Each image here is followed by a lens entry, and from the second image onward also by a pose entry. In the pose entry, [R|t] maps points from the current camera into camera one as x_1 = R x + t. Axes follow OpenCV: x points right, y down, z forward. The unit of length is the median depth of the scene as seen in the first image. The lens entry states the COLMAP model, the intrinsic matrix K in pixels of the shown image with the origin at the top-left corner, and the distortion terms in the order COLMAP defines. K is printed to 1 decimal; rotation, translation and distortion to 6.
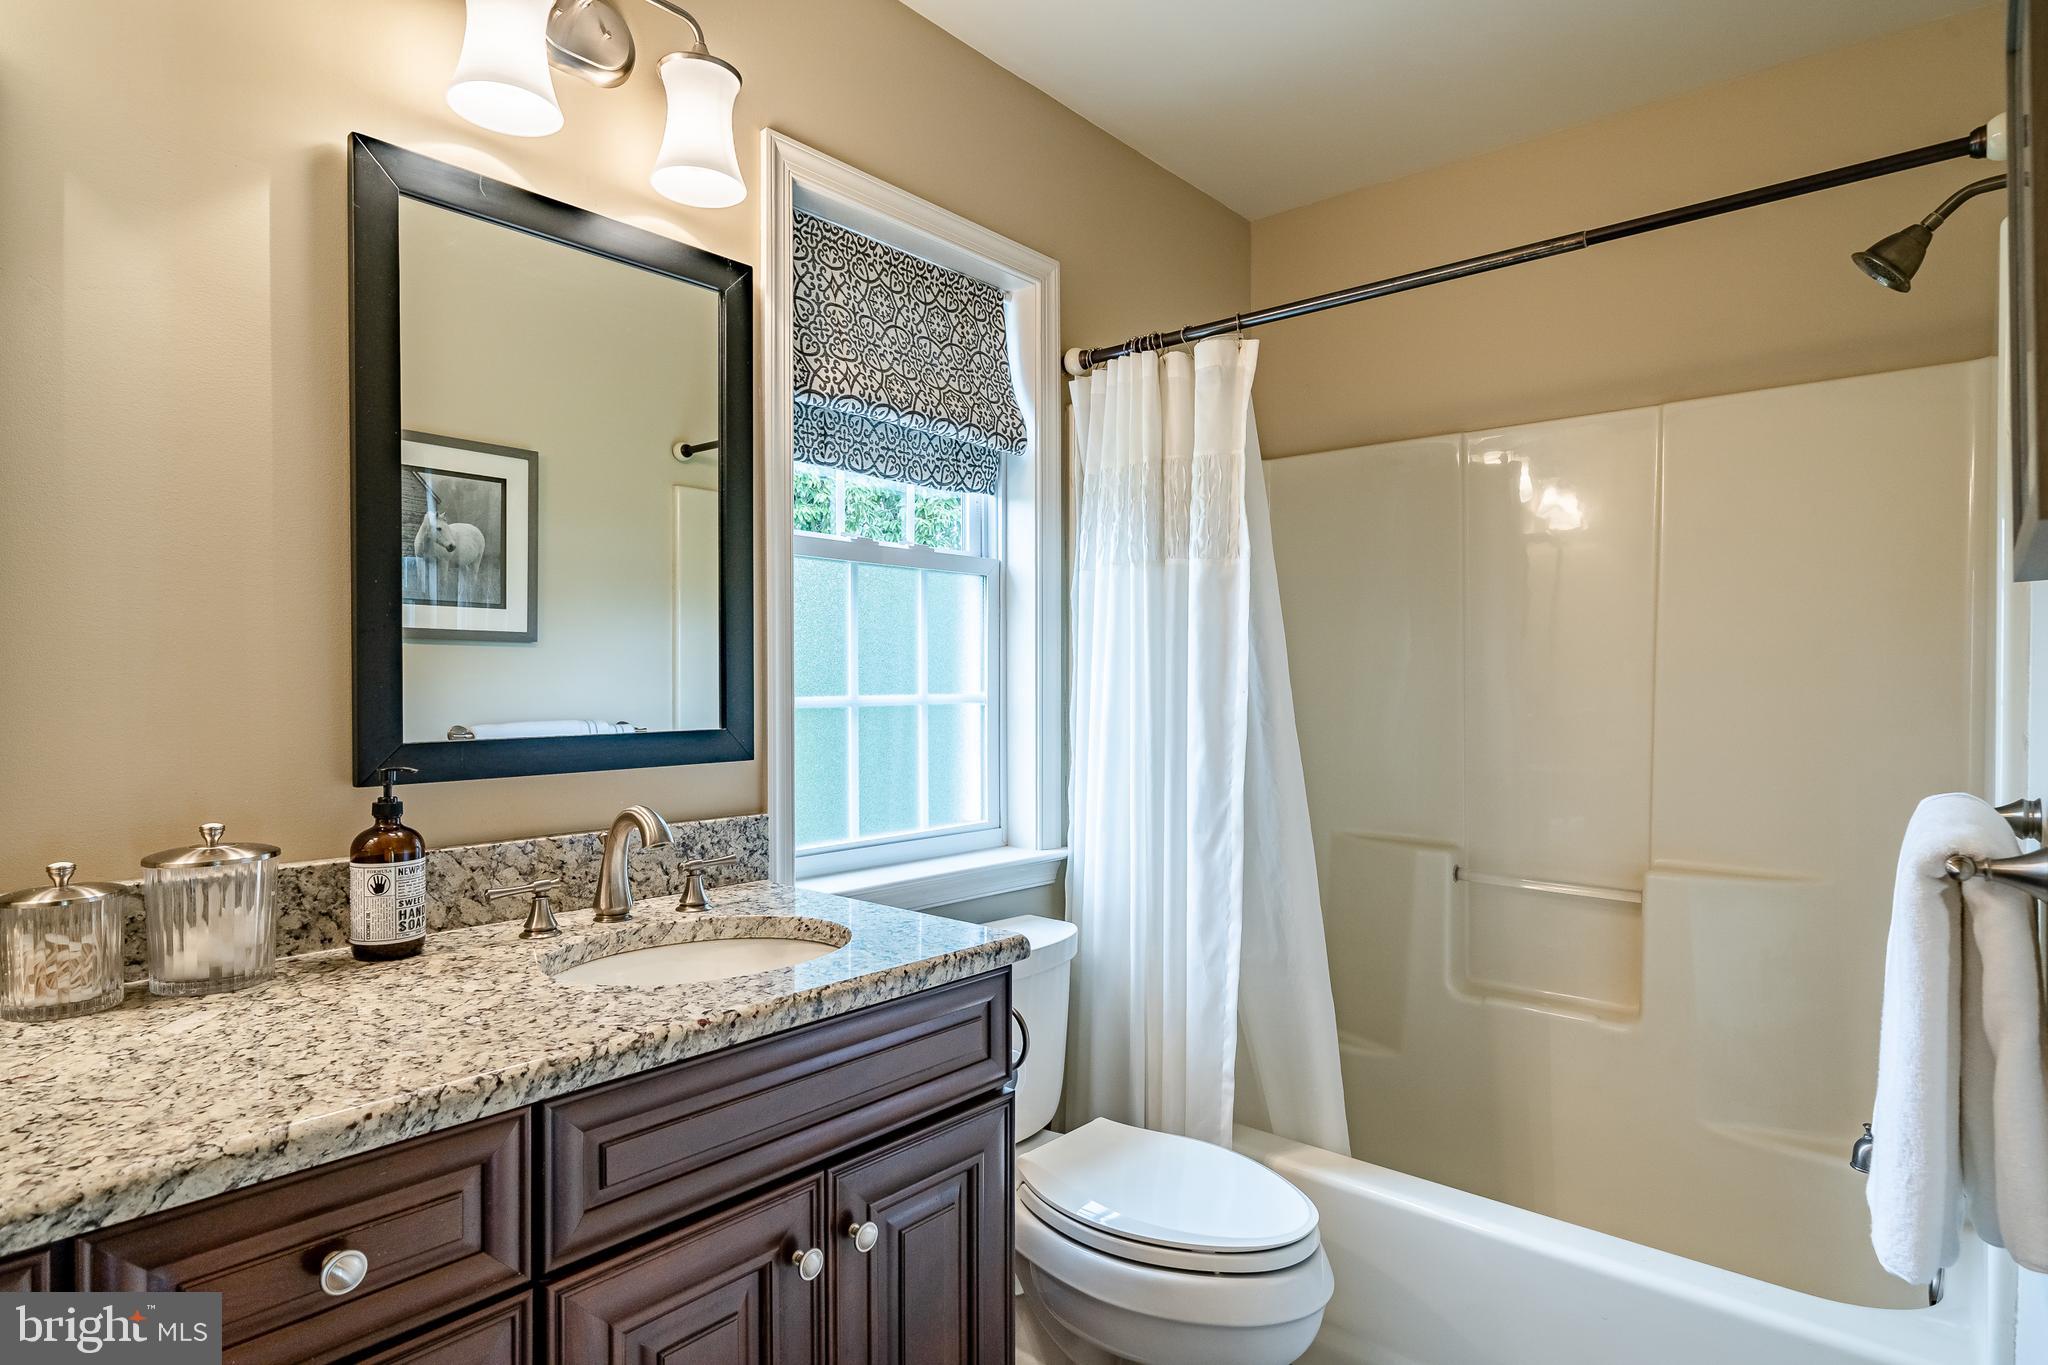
lens RADIAL K [[1110.8, 0, 1020.3], [0, 1110.8, 681.3], [0, 0, 1]] dist [0.004113, -0.002778]
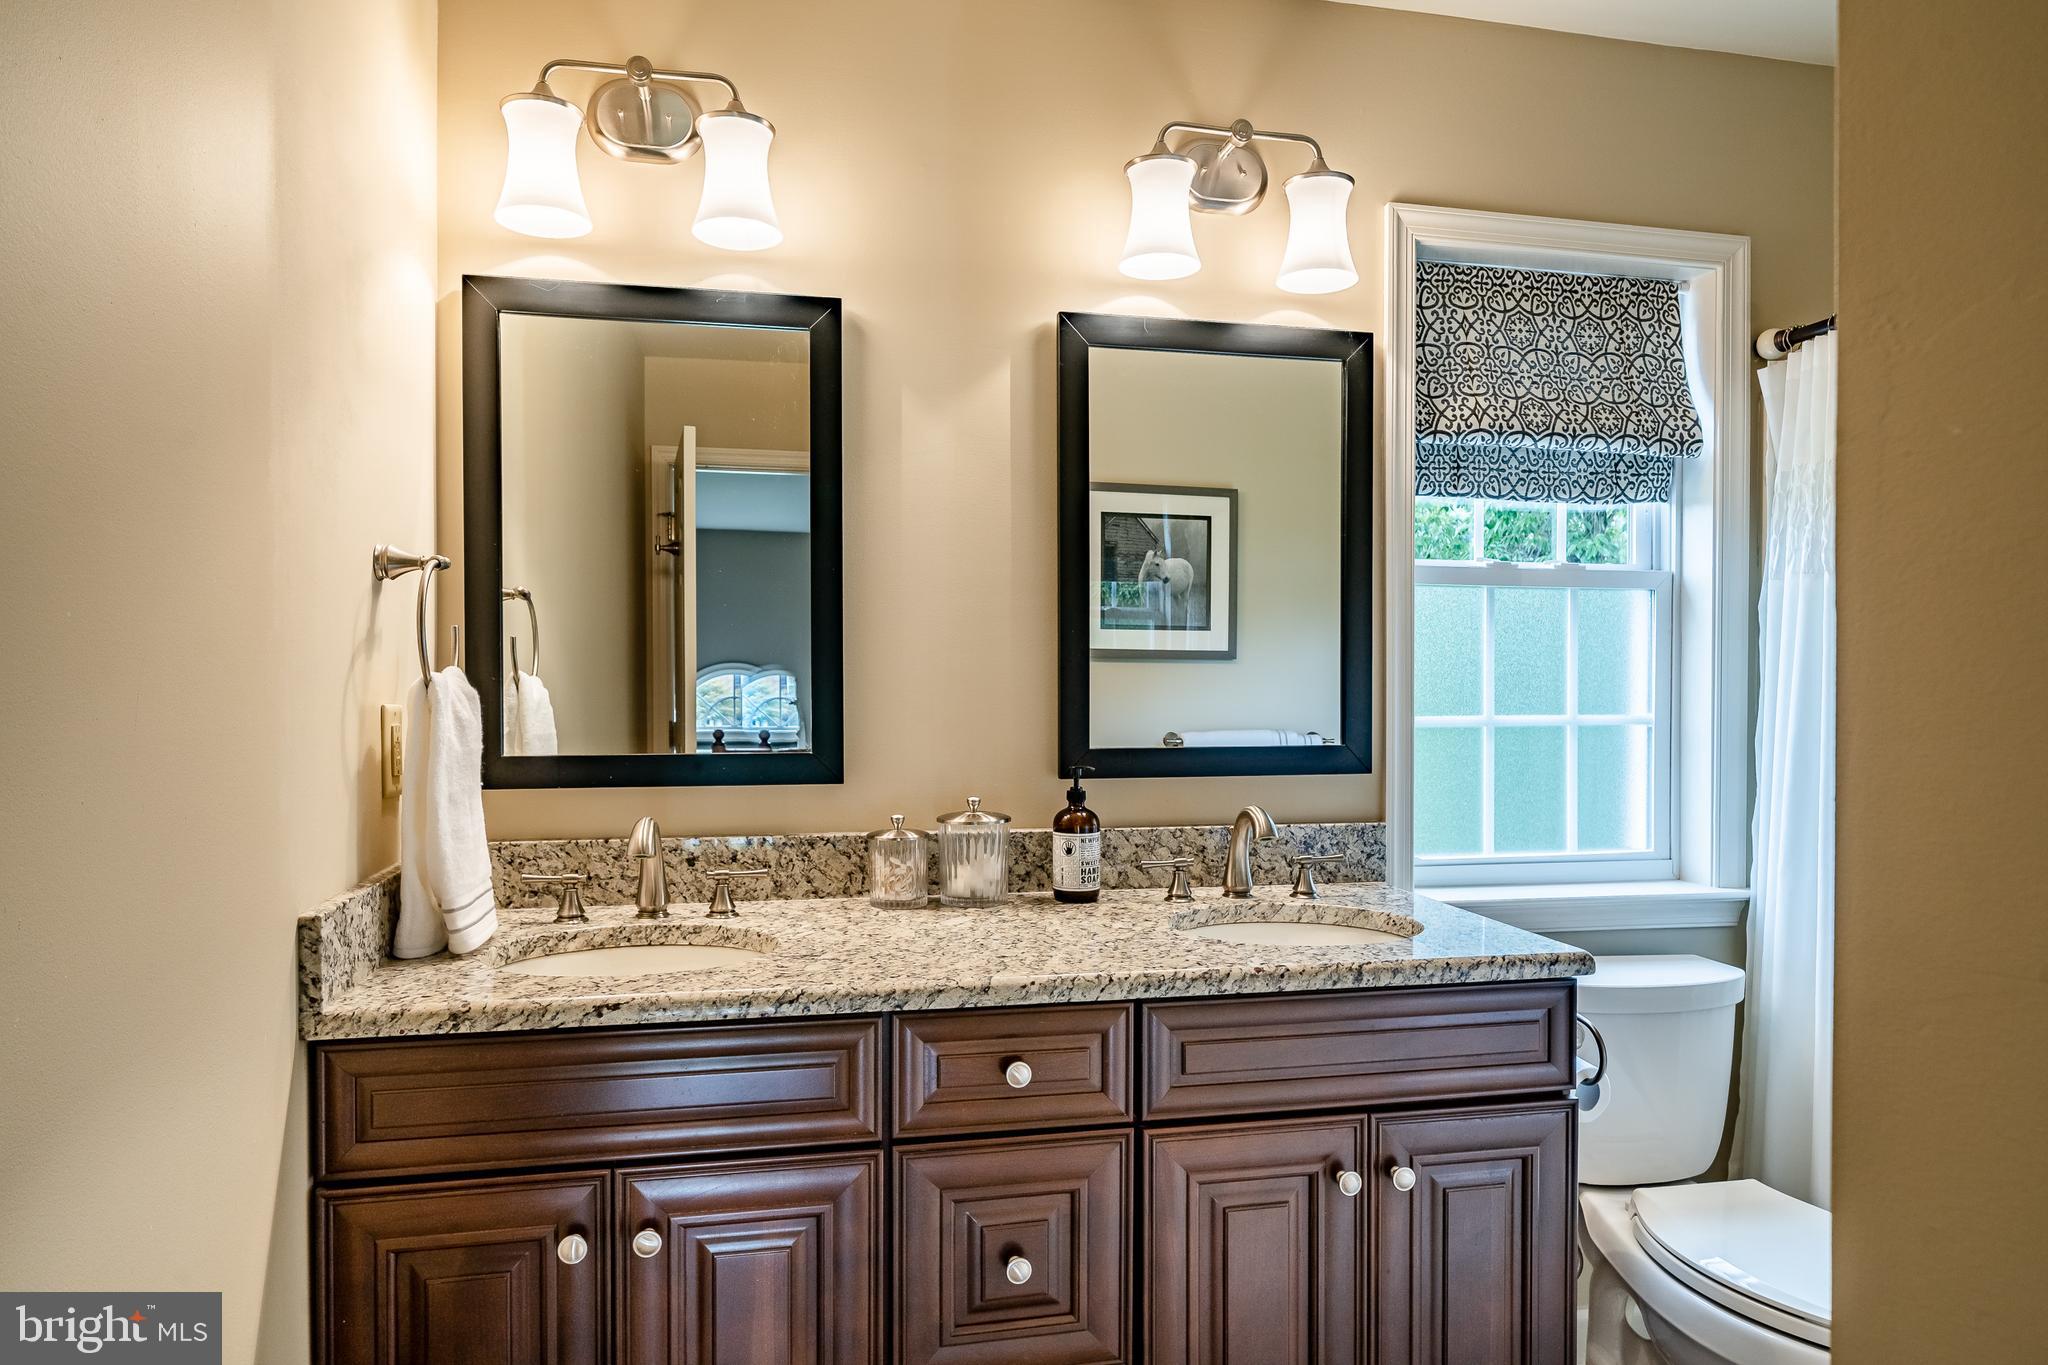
lens RADIAL K [[1183.0, 0, 1021.2], [0, 1183.0, 693.7], [0, 0, 1]] dist [0.001183, 0.001101]
pose [[0.807297, 0.009375, -0.590071, 0.205542], [-0.005264, 0.999948, 0.008686, -0.020944], [0.590122, -0.003906, 0.807304, -0.196767]]
